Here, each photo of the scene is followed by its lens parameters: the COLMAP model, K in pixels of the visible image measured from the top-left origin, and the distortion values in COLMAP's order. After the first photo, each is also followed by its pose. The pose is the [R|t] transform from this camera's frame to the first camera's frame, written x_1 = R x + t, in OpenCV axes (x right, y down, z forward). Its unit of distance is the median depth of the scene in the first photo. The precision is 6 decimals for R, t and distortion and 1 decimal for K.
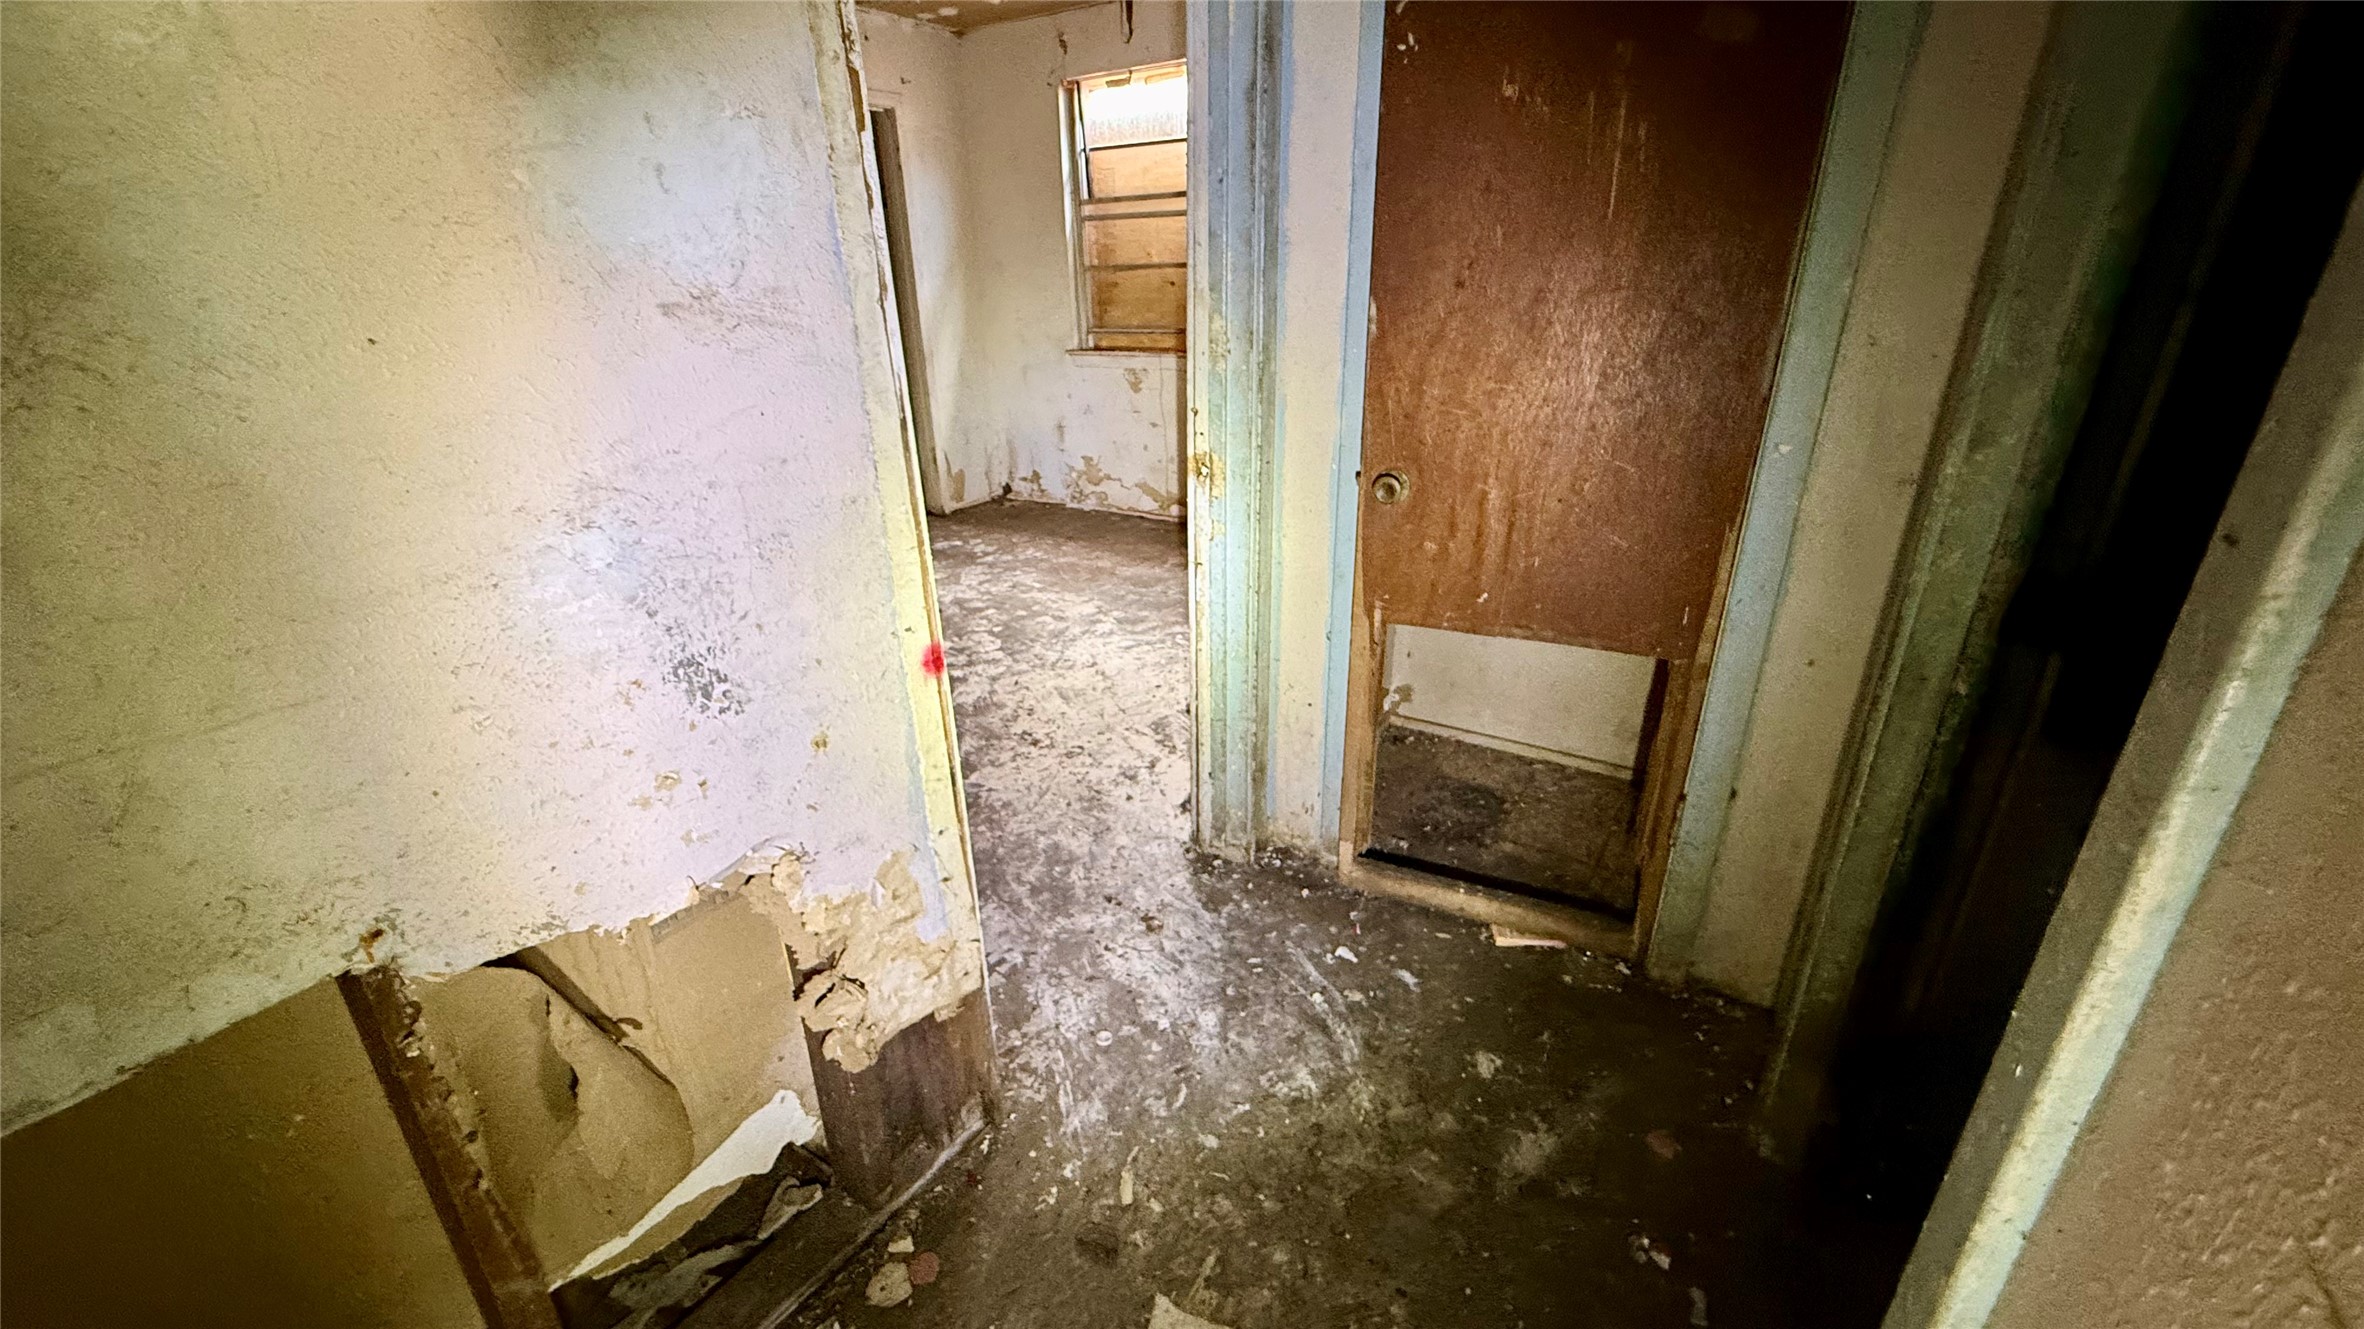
lens RADIAL K [[951.2, 0, 1169.6], [0, 951.2, 668.2], [0, 0, 1]] dist [0.000659, -0.000029]
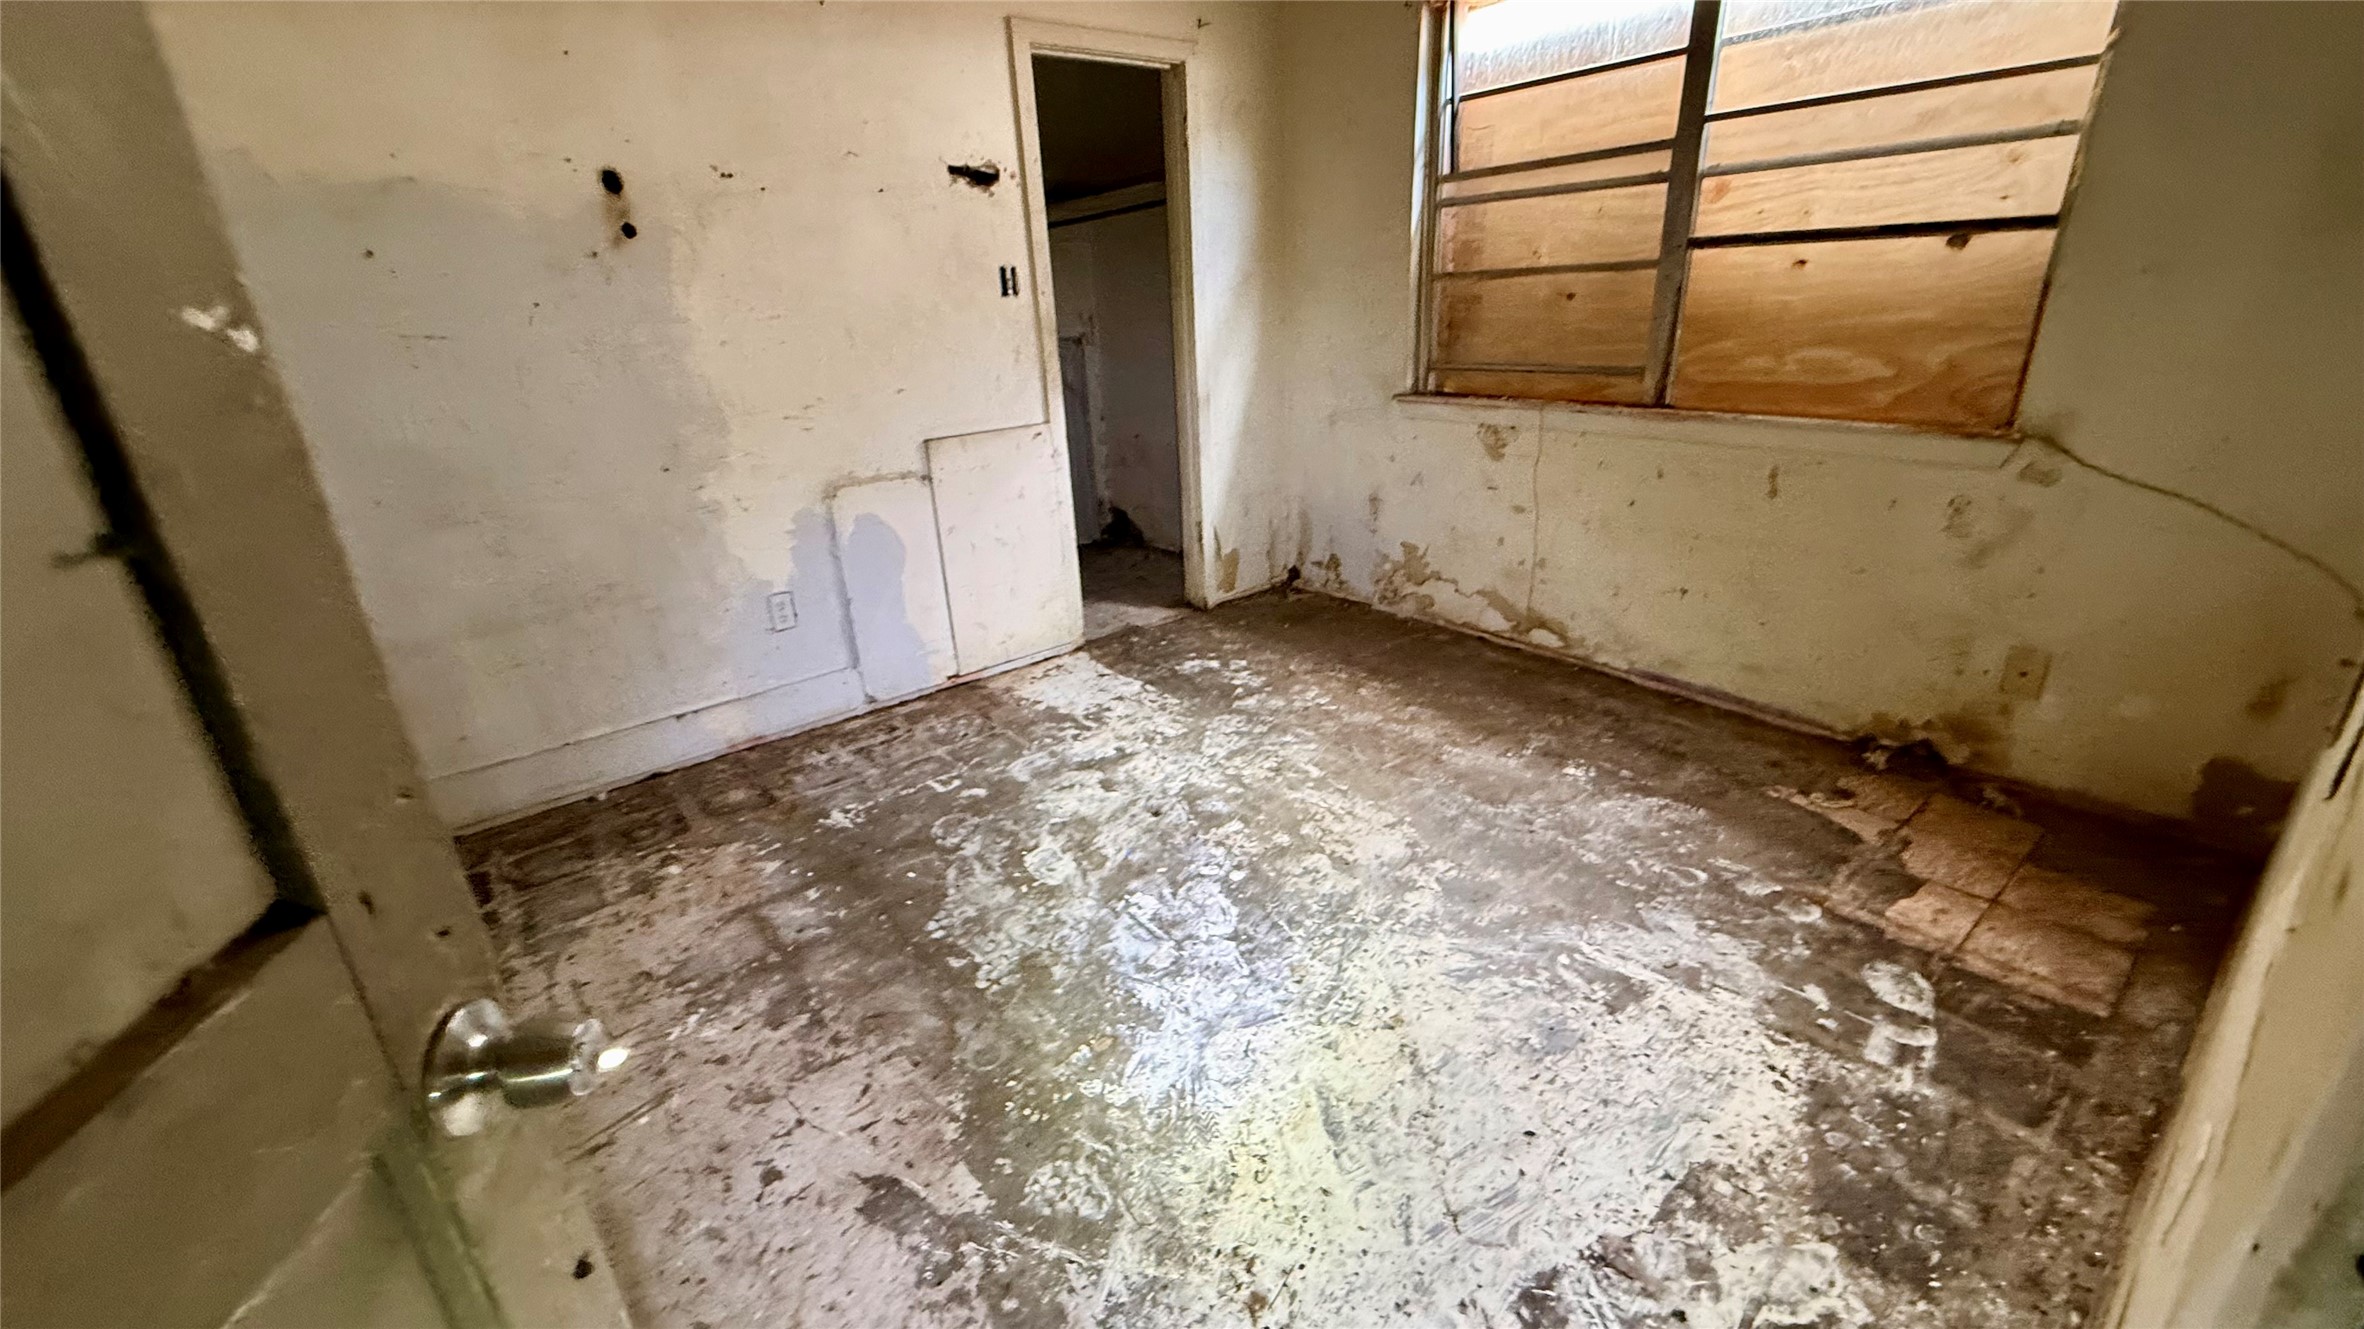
lens RADIAL K [[951.2, 0, 1169.6], [0, 951.2, 668.2], [0, 0, 1]] dist [0.000659, -0.000029]
pose [[0.950330, 0.094057, -0.296691, -0.042688], [-0.096901, 0.995281, 0.005140, -0.132830], [0.295774, 0.023865, 0.954960, 0.314897]]
